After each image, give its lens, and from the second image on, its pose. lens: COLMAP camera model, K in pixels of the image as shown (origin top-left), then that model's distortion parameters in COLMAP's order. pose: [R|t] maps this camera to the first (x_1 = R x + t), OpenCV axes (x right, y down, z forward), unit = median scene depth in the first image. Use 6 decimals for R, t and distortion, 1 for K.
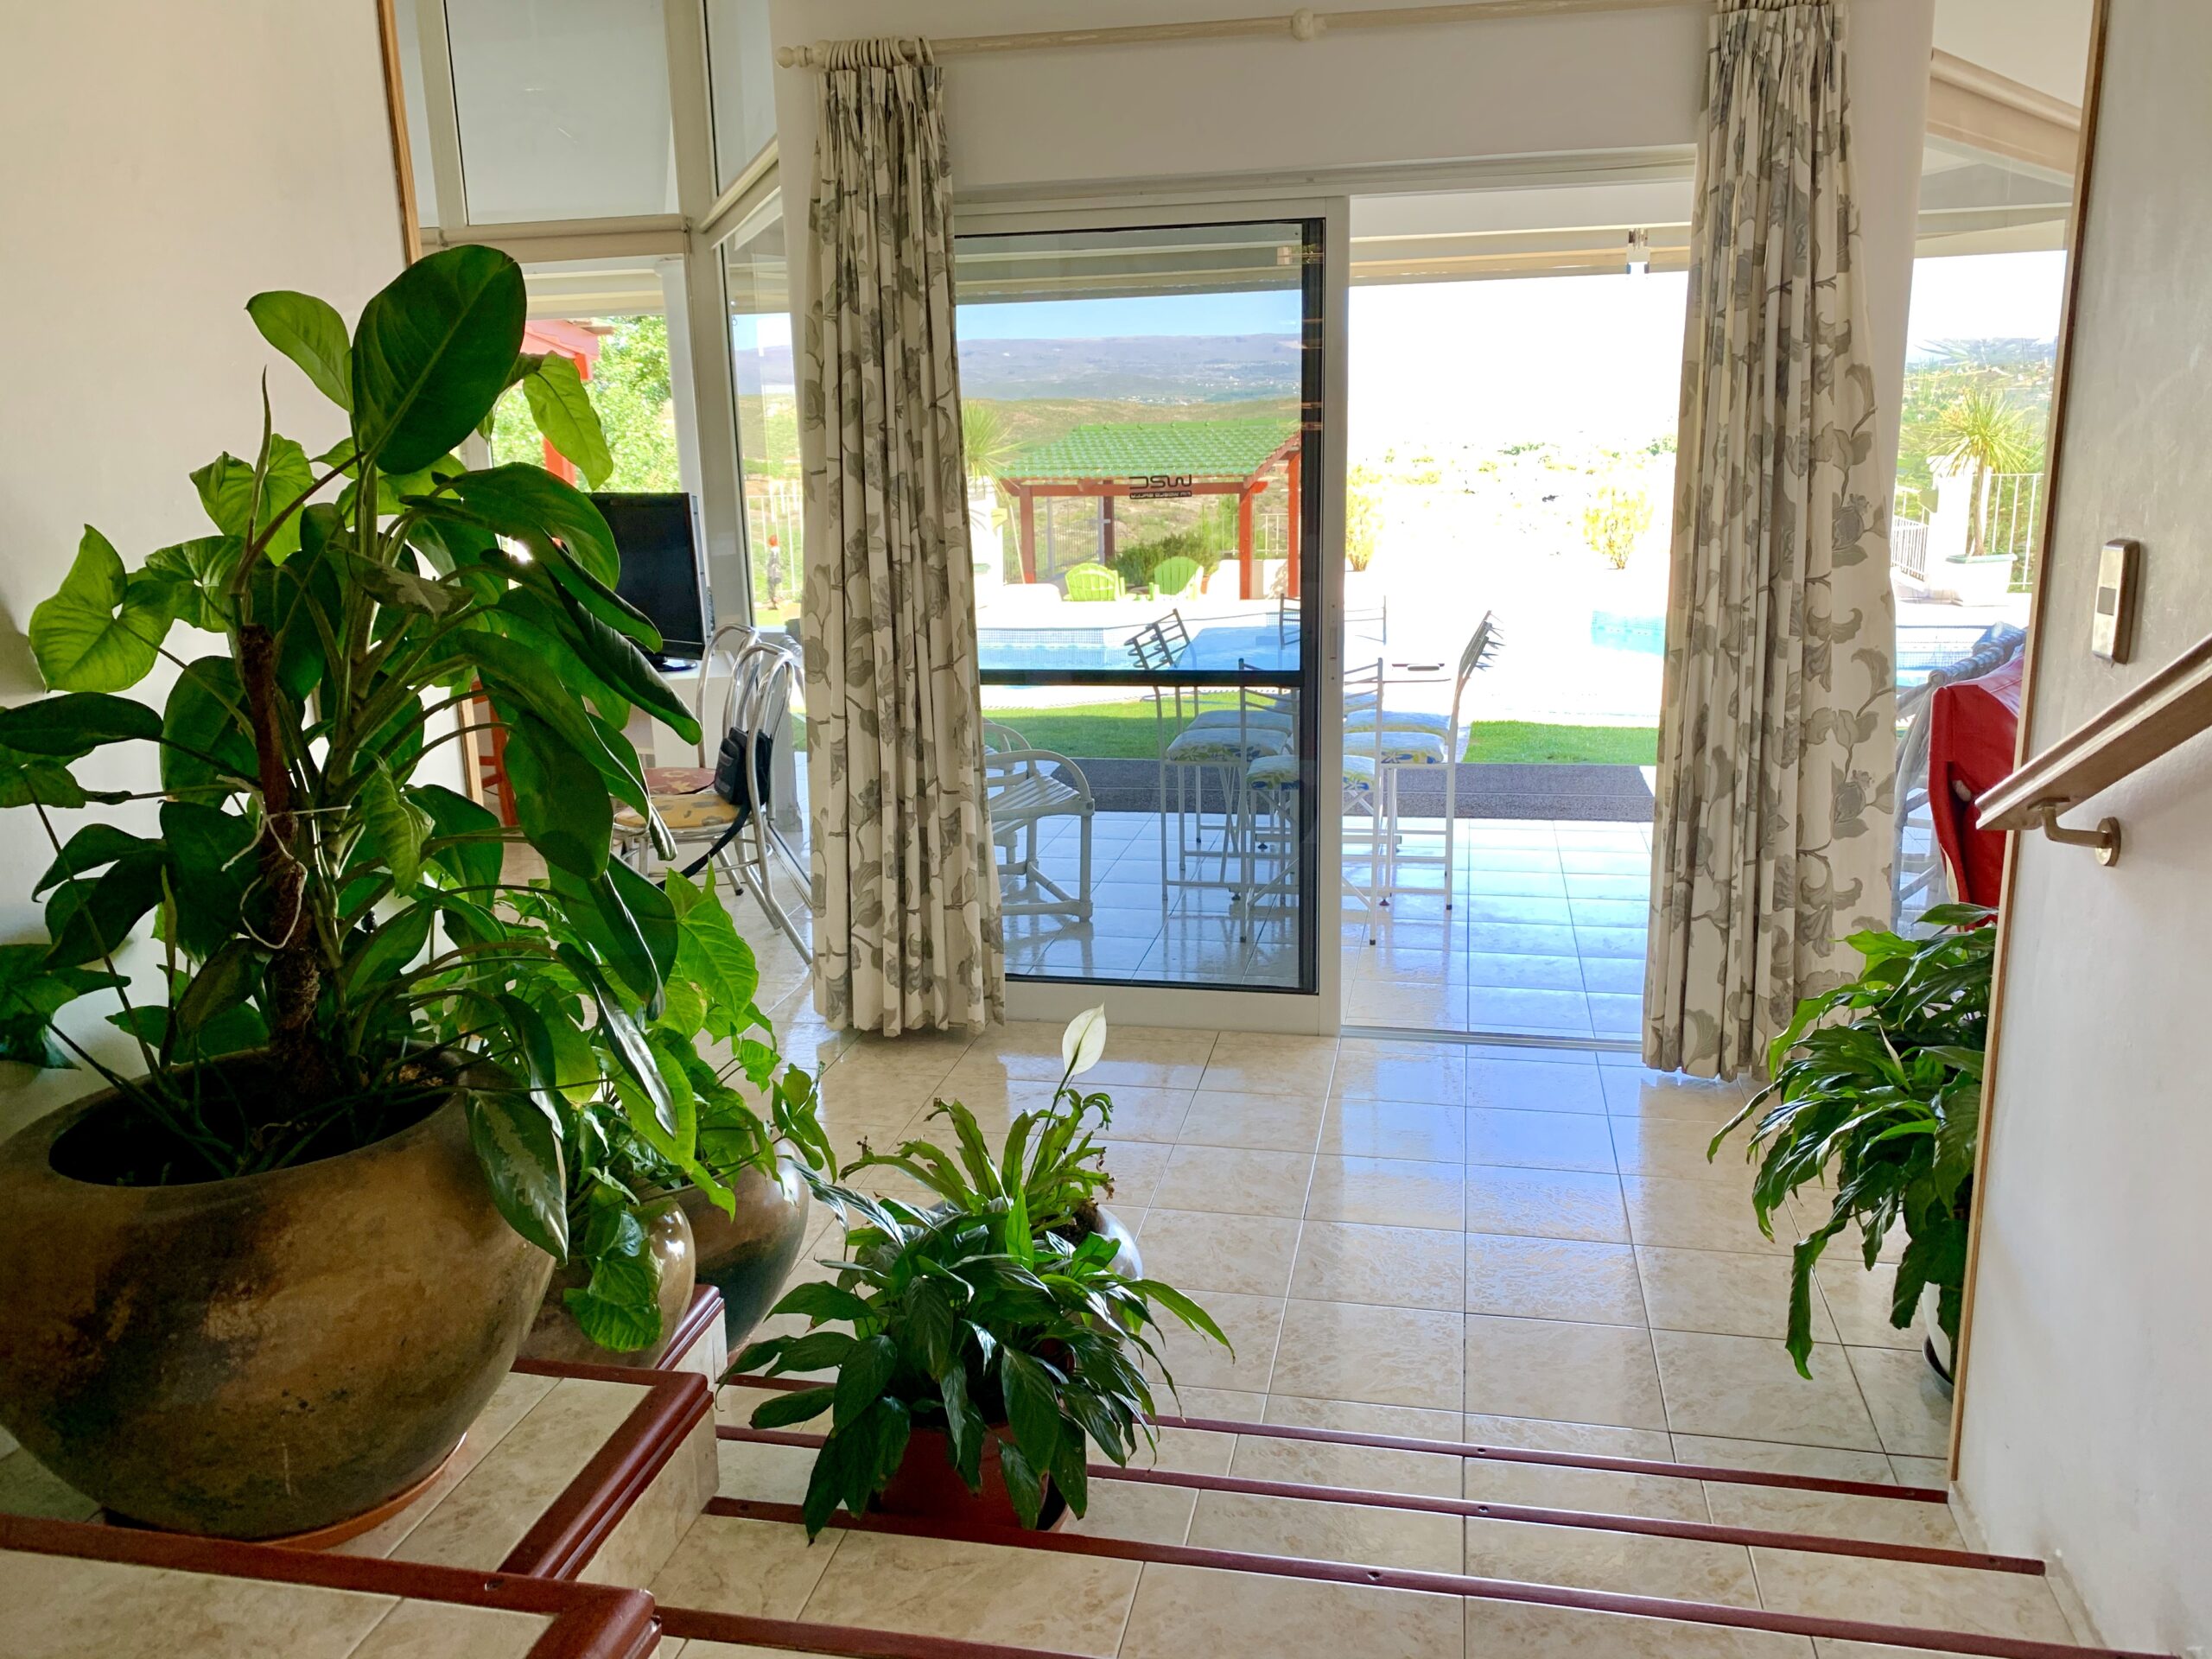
lens RADIAL K [[1676.8, 0, 1111.0], [0, 1676.8, 837.9], [0, 0, 1]] dist [0.086353, -0.151035]
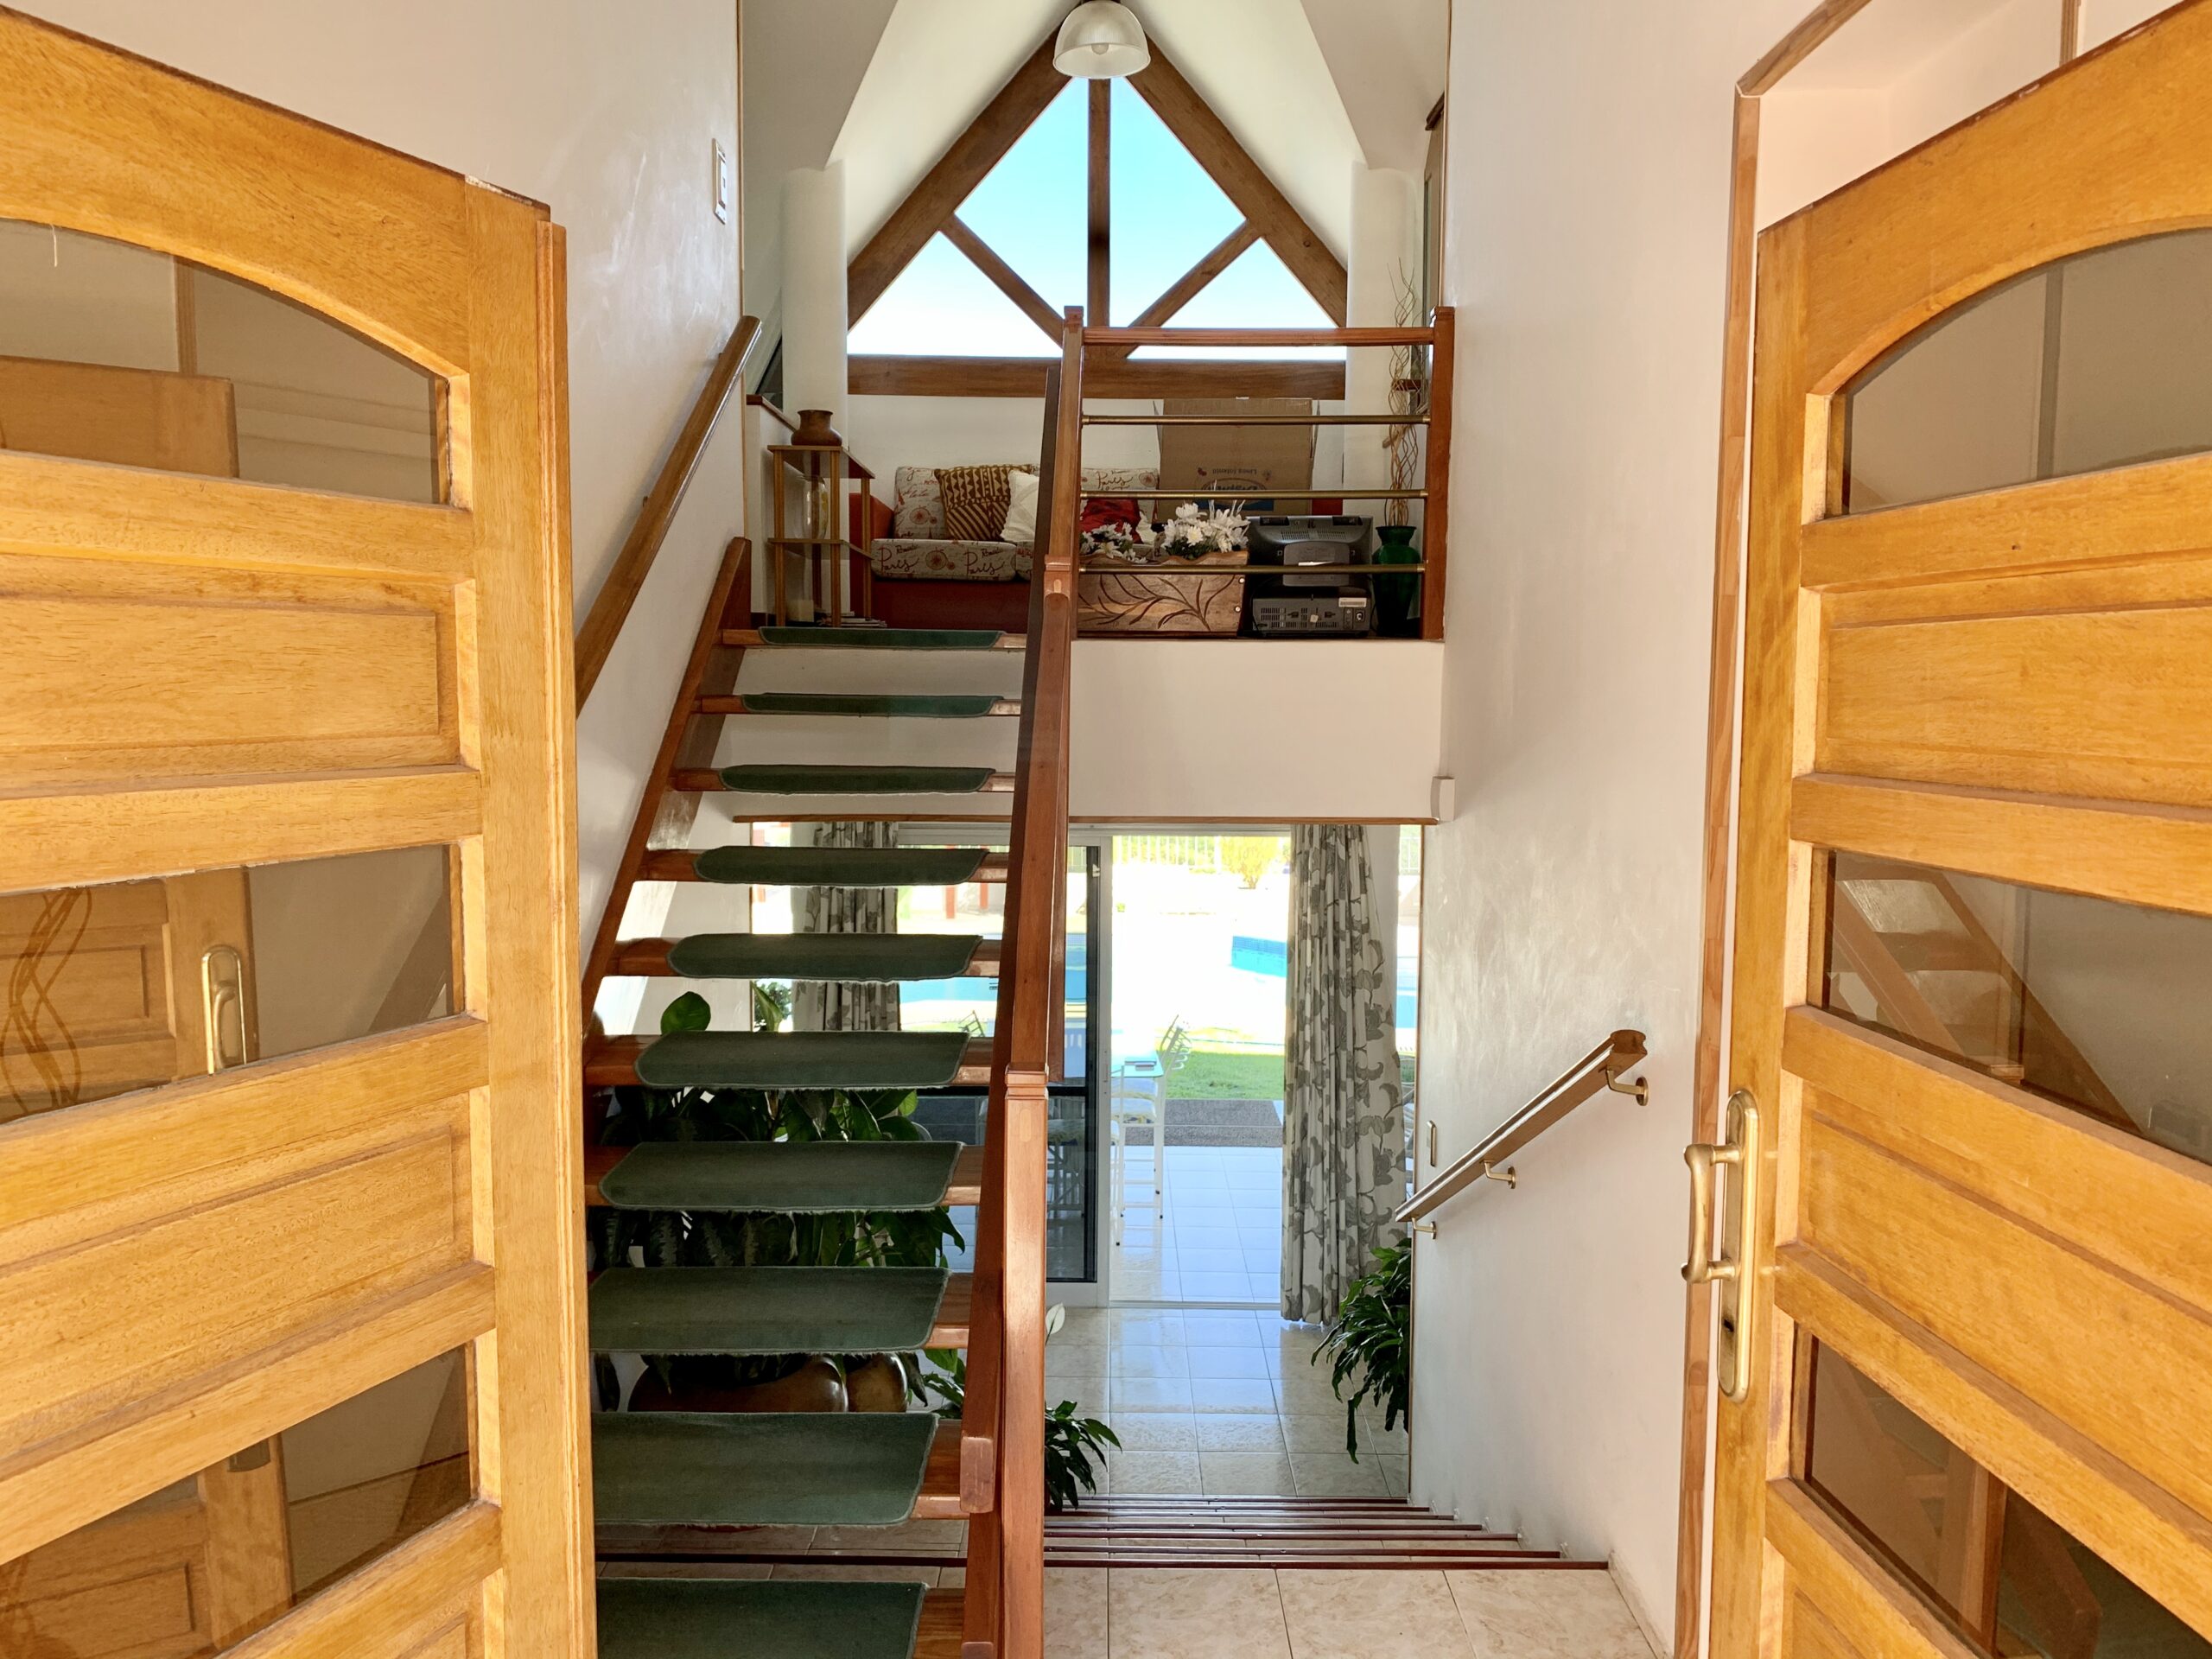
lens RADIAL K [[1690.8, 0, 1084.6], [0, 1690.8, 819.1], [0, 0, 1]] dist [0.088723, -0.147950]
pose [[0.981408, 0.017550, 0.191128, -0.241646], [0.013299, 0.987200, -0.158935, -0.102650], [-0.191471, 0.158522, 0.968612, -0.784973]]
